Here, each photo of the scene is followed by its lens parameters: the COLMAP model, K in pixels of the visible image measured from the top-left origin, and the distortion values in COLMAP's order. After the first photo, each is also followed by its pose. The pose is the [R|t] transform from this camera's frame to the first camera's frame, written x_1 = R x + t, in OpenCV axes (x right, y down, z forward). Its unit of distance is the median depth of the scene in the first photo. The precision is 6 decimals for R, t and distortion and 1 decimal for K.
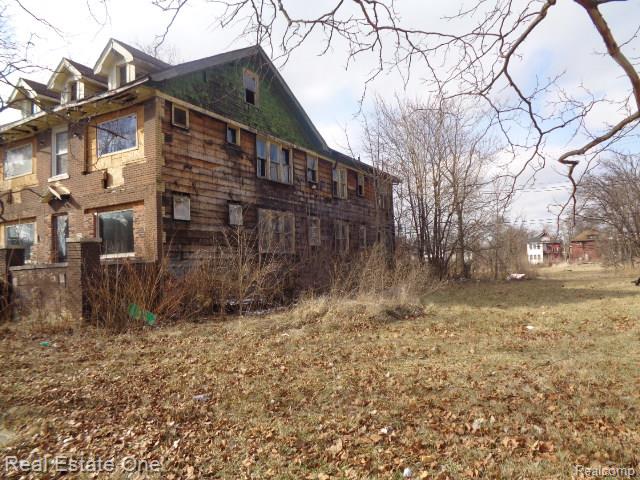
lens RADIAL K [[475.8, 0, 319.5], [0, 475.8, 237.0], [0, 0, 1]] dist [-0.009319, 0.004990]
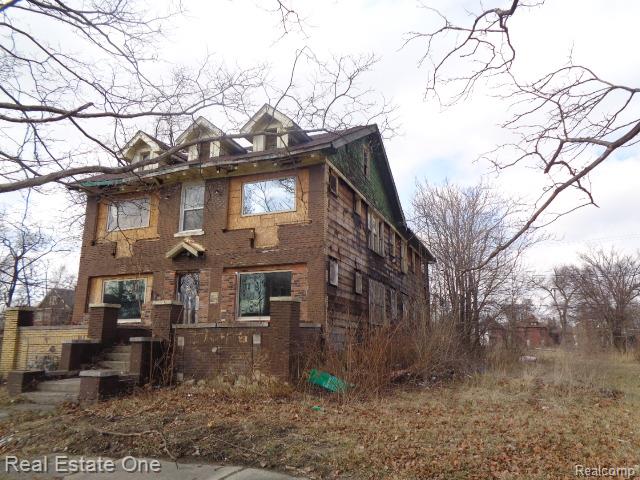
lens RADIAL K [[475.8, 0, 319.9], [0, 475.8, 238.9], [0, 0, 1]] dist [-0.009319, 0.004990]
pose [[0.987061, 0.072429, 0.143052, -0.418315], [-0.049430, 0.986163, -0.158238, 0.024651], [-0.152533, 0.149119, 0.976984, 0.022999]]
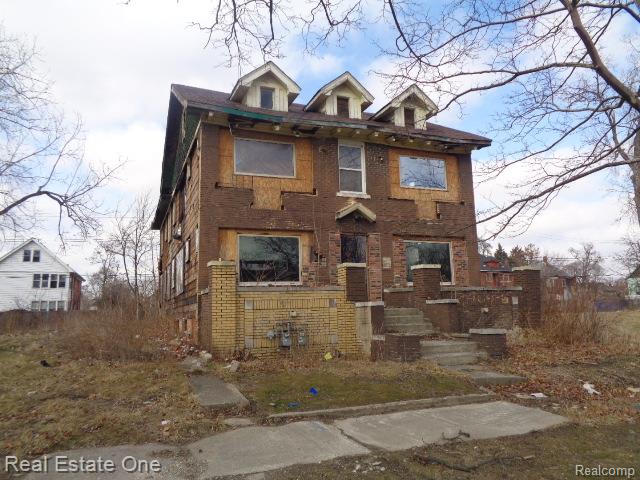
lens RADIAL K [[475.8, 0, 318.8], [0, 475.8, 243.3], [0, 0, 1]] dist [-0.009319, 0.004990]
pose [[0.640185, 0.137185, 0.755873, -1.261428], [-0.056700, 0.989680, -0.131597, 0.093168], [-0.766126, 0.041388, 0.641356, 0.453401]]
